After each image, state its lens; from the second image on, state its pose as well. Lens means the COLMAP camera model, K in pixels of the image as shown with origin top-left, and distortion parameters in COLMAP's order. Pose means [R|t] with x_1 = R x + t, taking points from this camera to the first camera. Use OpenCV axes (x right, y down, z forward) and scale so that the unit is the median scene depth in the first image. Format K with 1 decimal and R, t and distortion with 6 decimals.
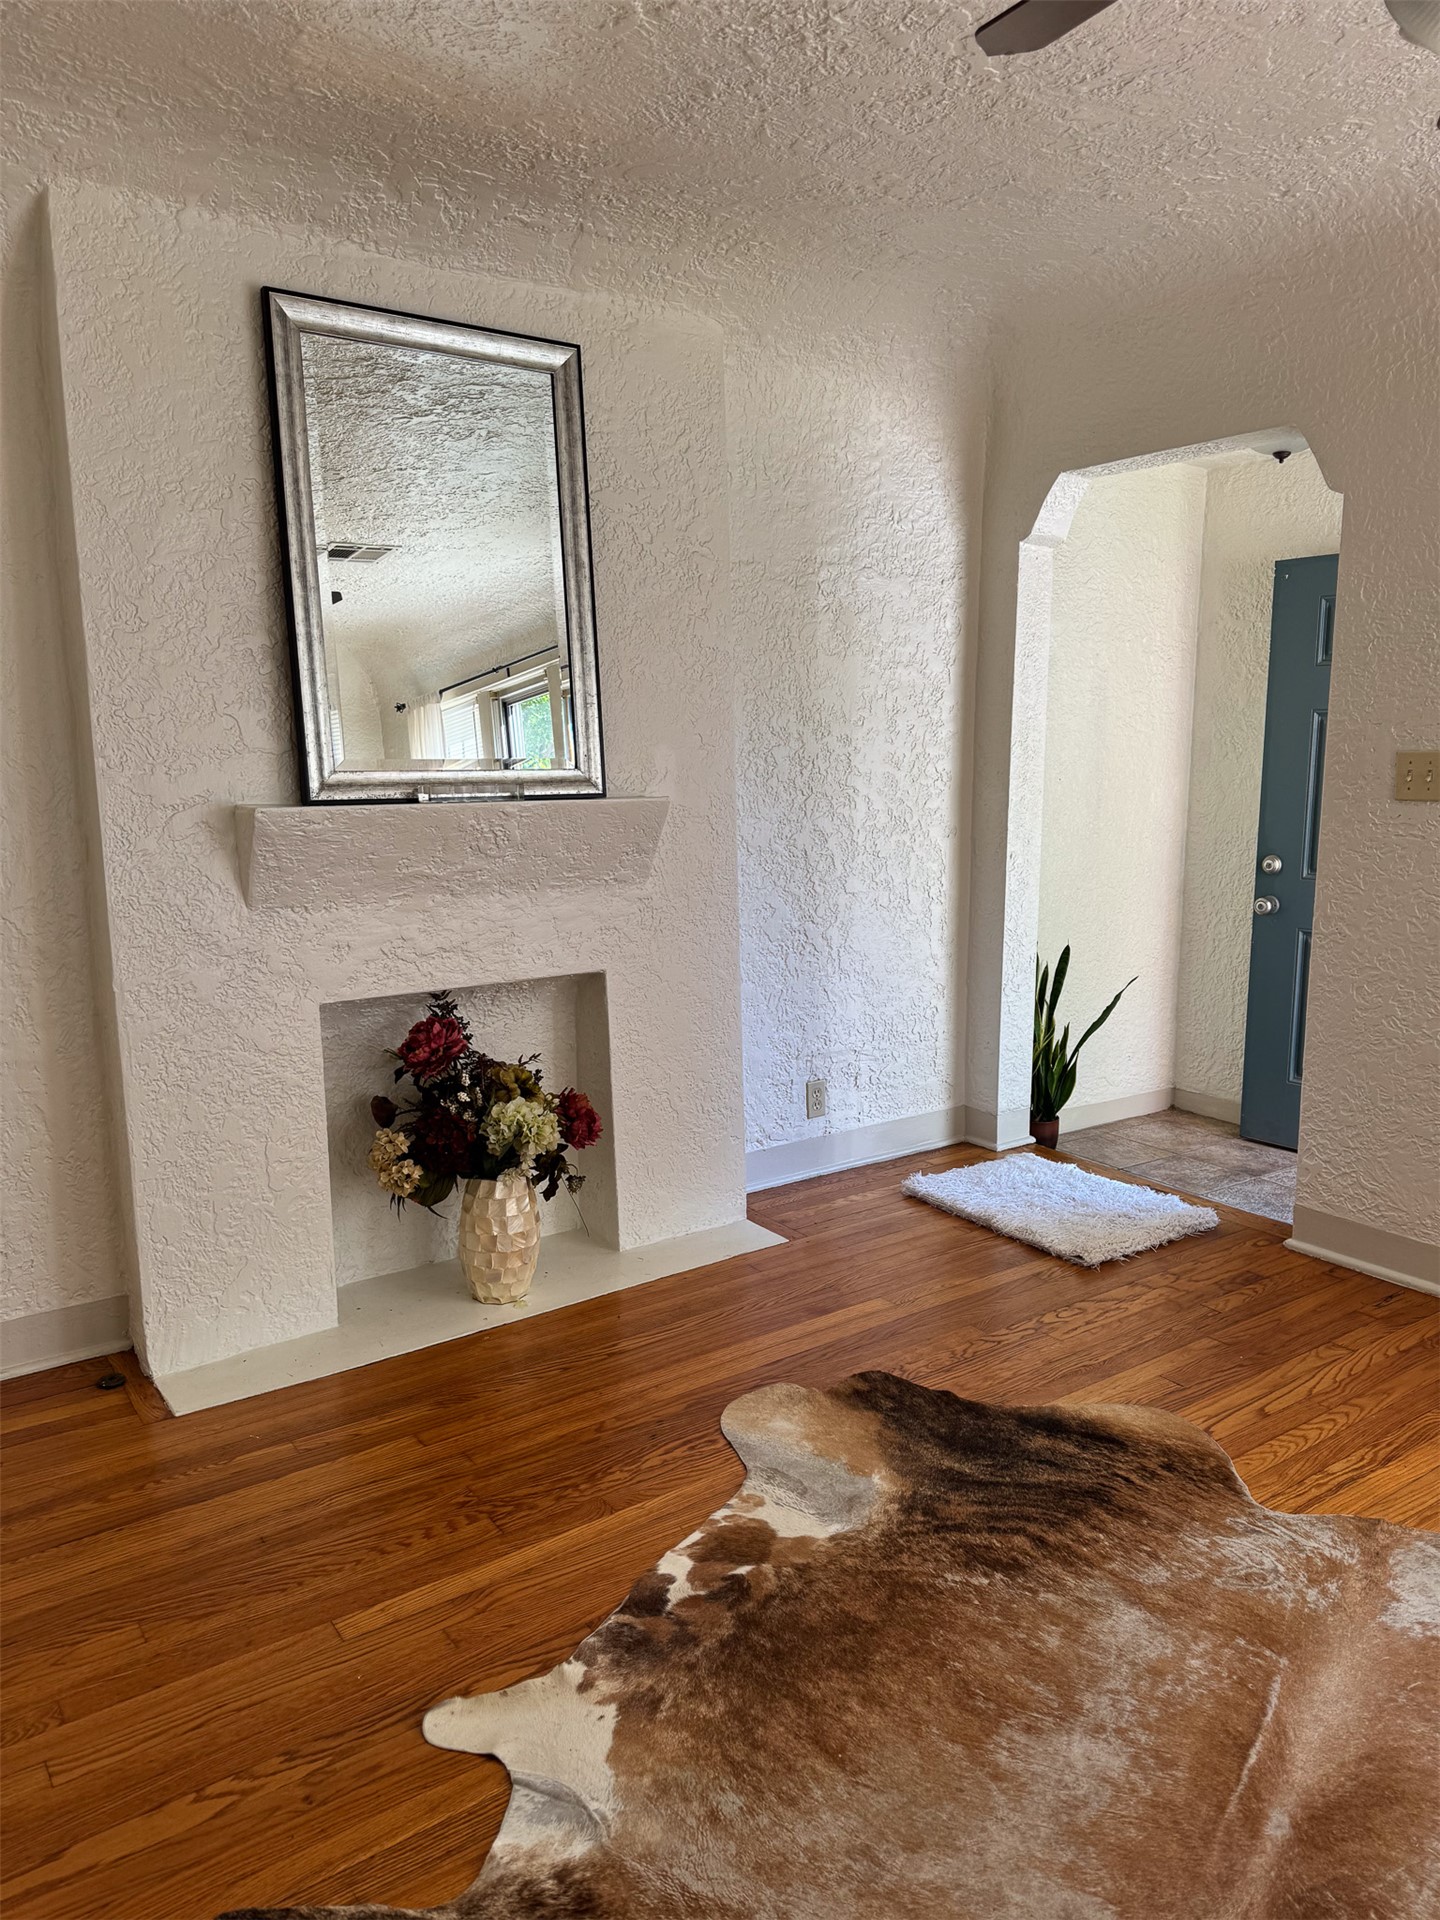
lens RADIAL K [[1354.4, 0, 720.0], [0, 1354.4, 960.0], [0, 0, 1]] dist [0.048244, -0.040830]
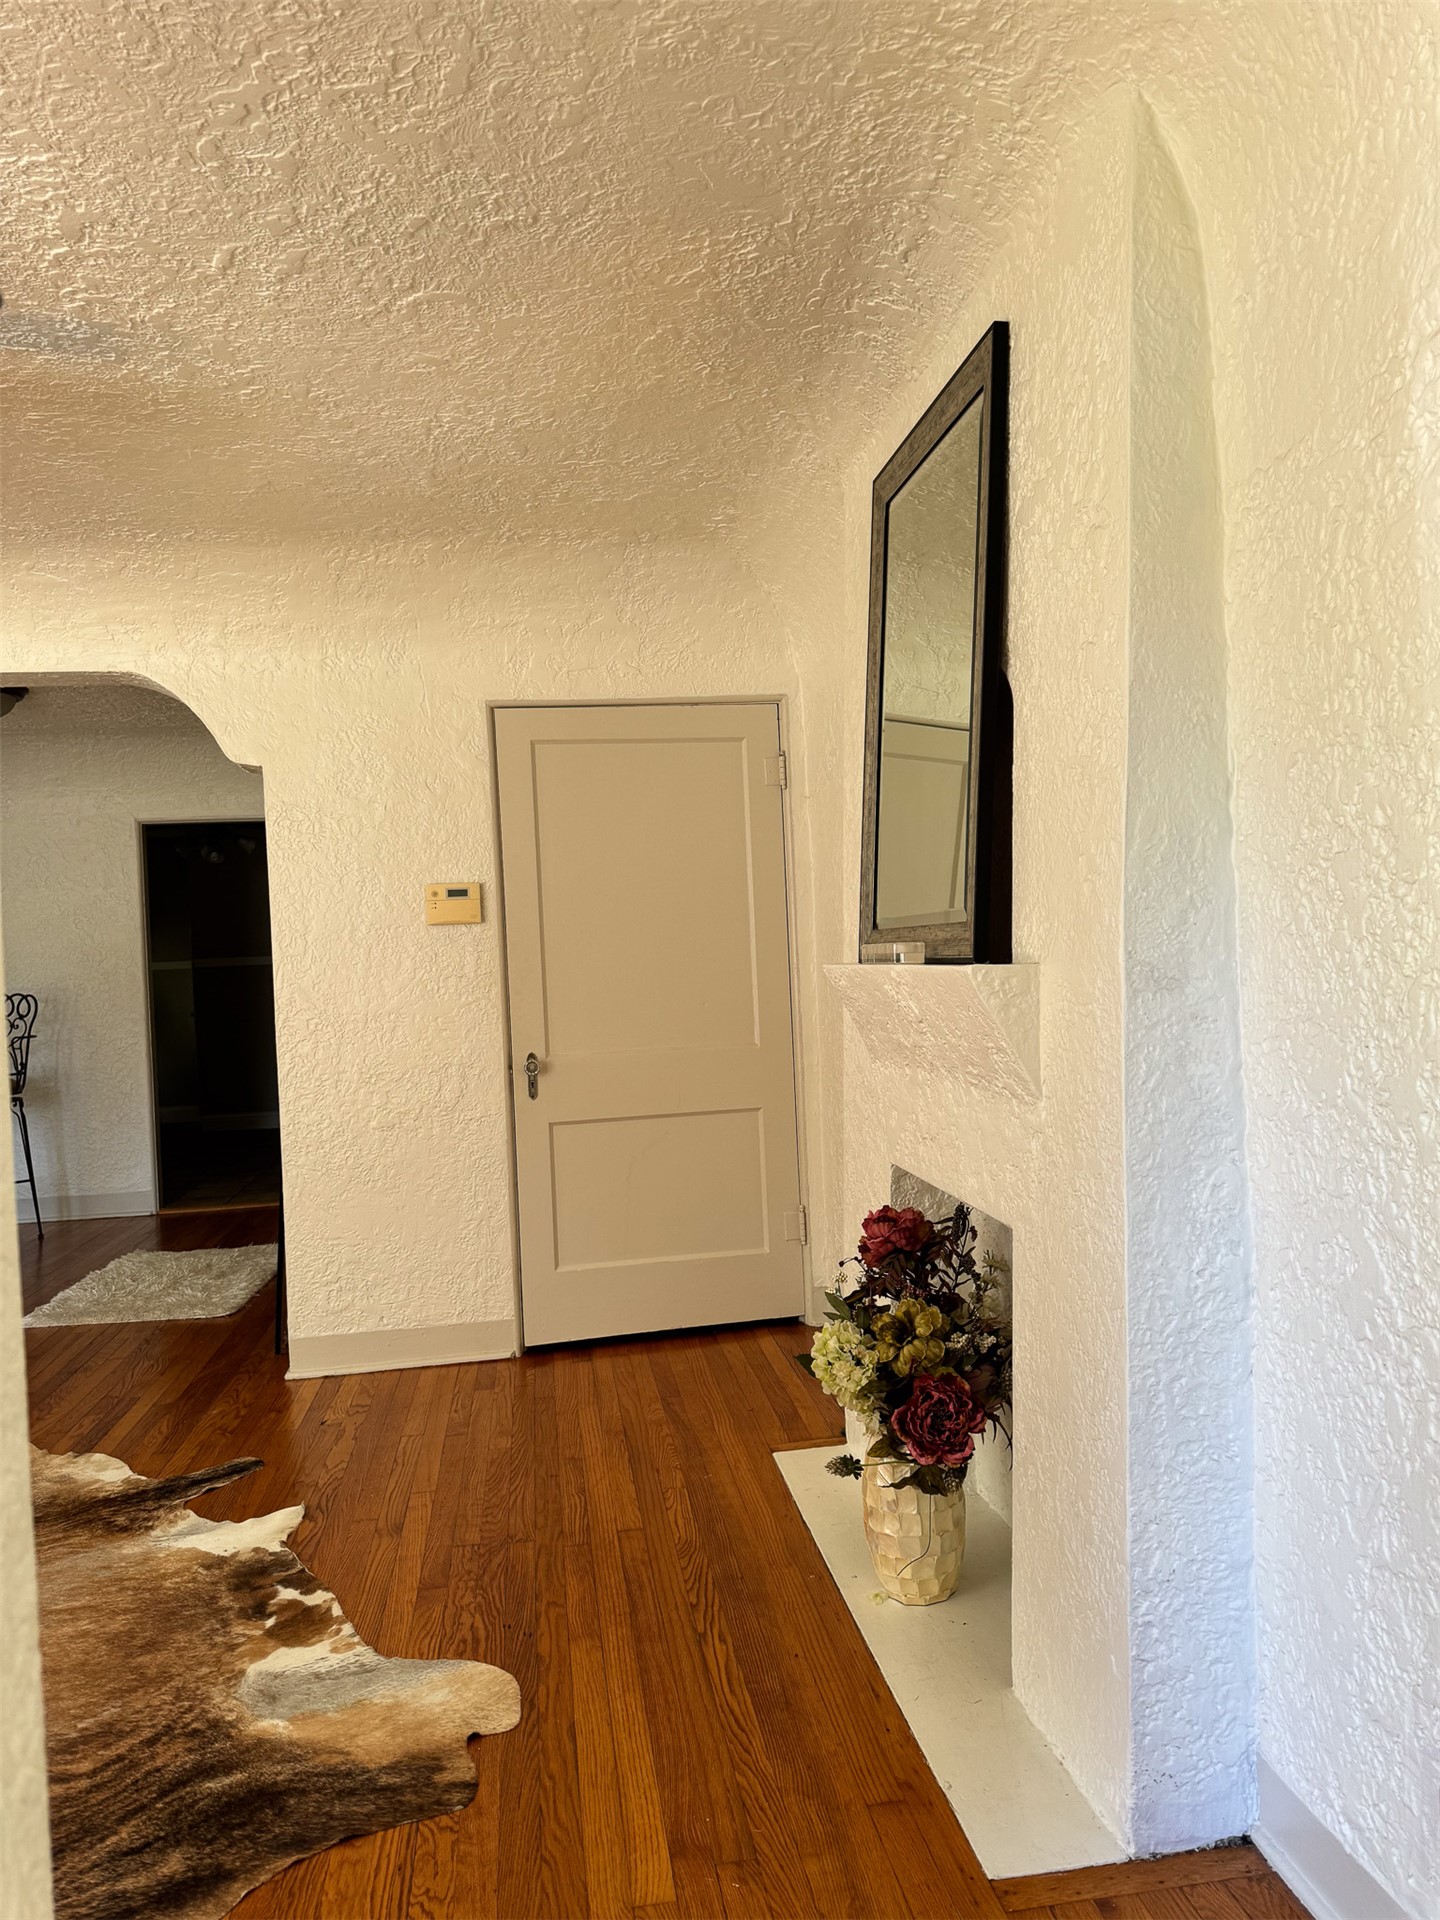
lens RADIAL K [[1342.7, 0, 710.5], [0, 1342.7, 958.7], [0, 0, 1]] dist [0.027016, -0.030905]
pose [[-0.455657, 0.023780, -0.889838, 0.656607], [-0.100588, 0.991865, 0.078014, -0.186280], [0.884454, 0.125055, -0.449558, 1.362206]]
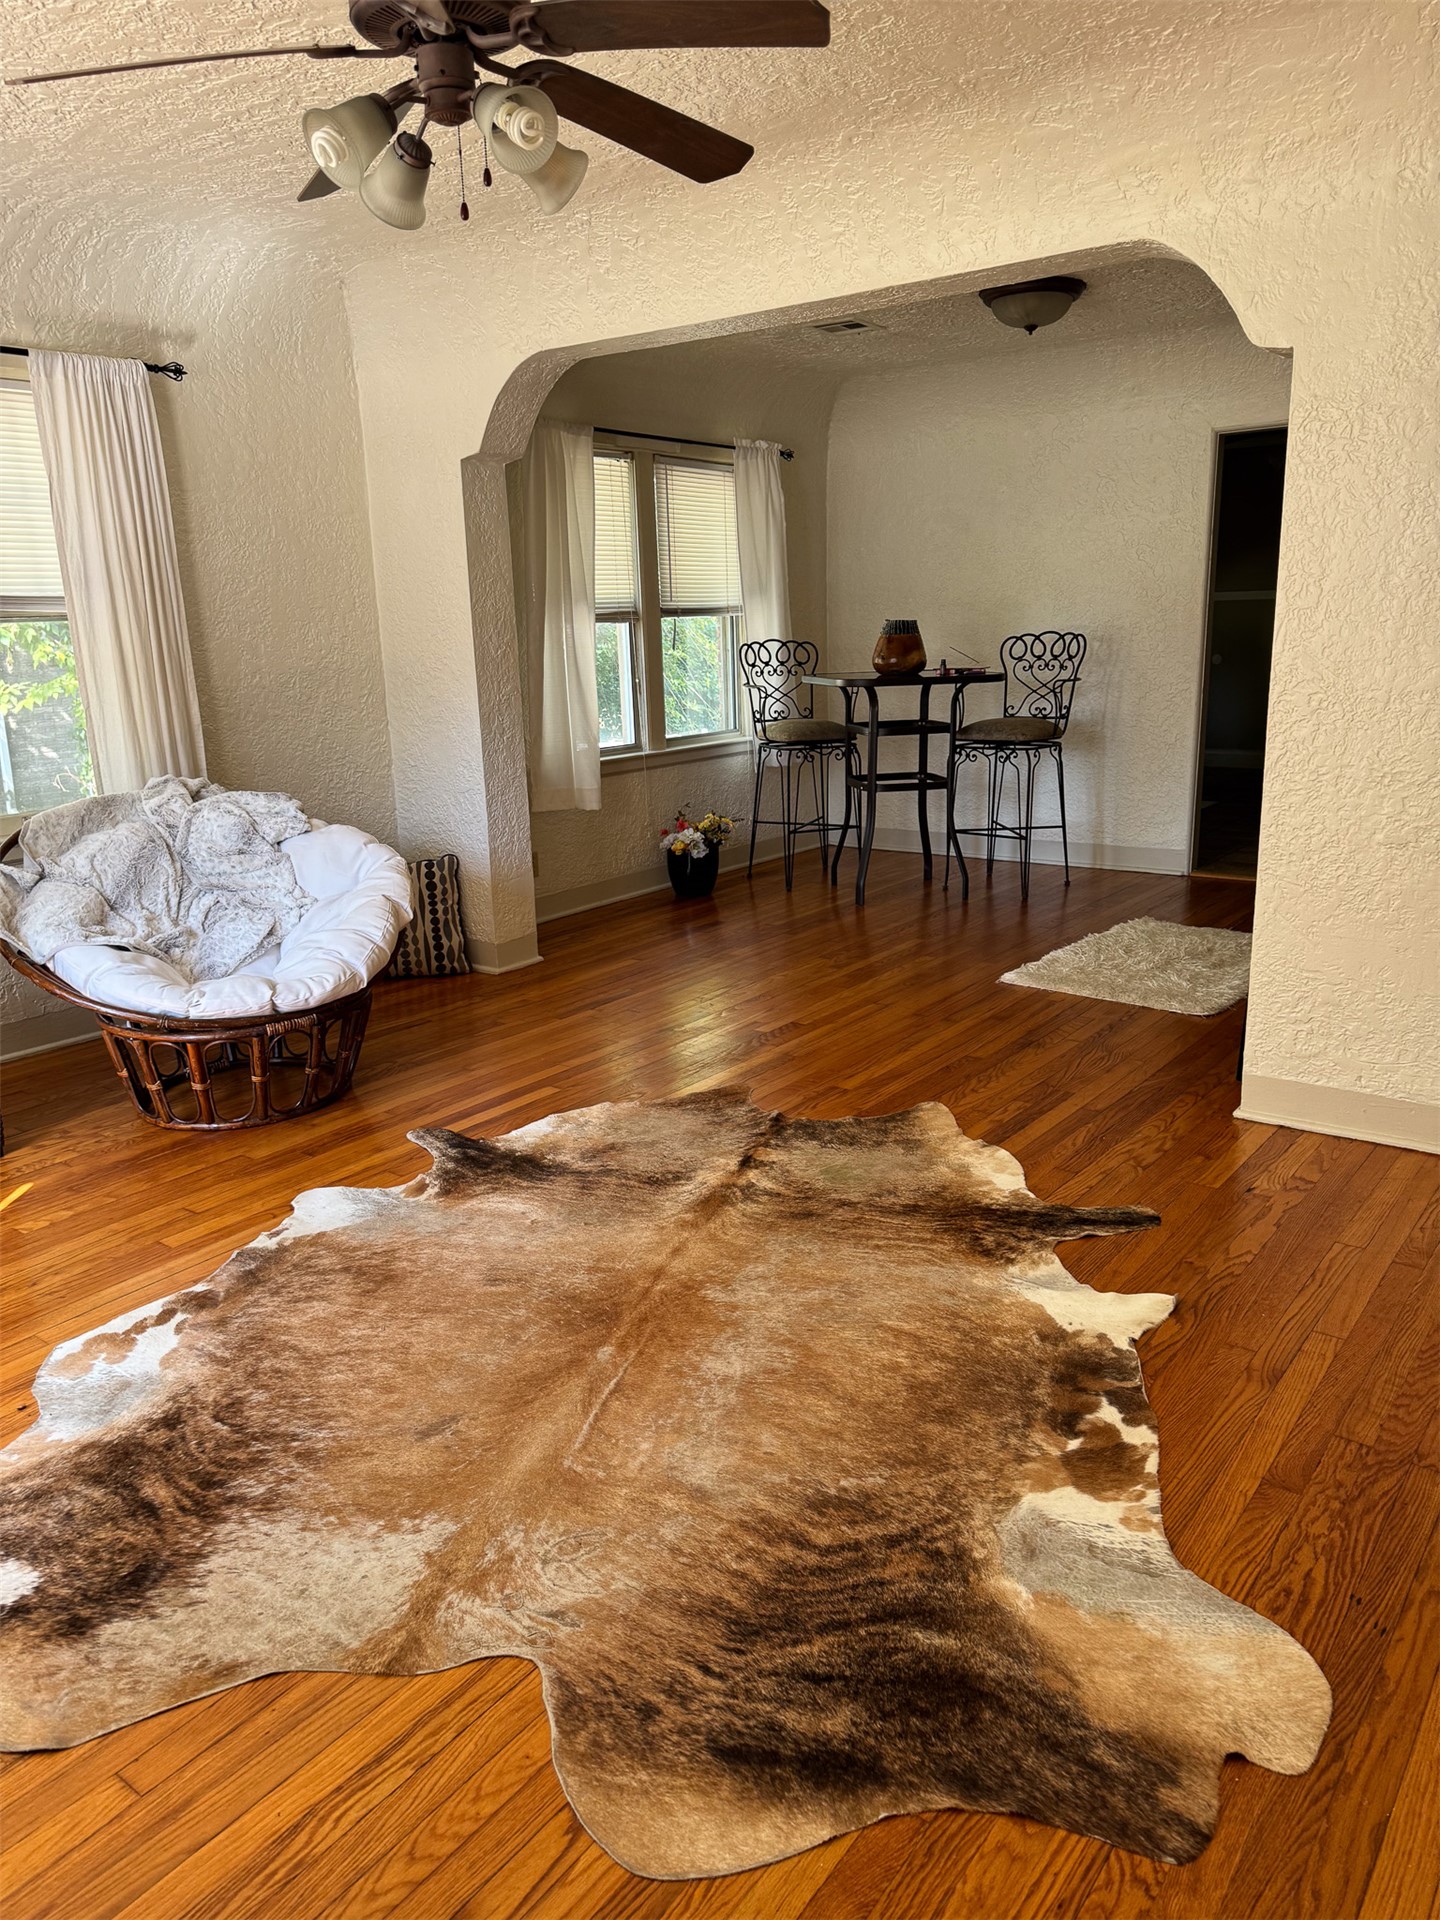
lens RADIAL K [[1342.7, 0, 710.5], [0, 1342.7, 958.7], [0, 0, 1]] dist [0.027016, -0.030905]
pose [[-0.953662, 0.105906, -0.281626, 0.387421], [-0.013545, 0.919944, 0.391815, -0.196789], [0.300576, 0.377474, -0.875881, 1.258488]]
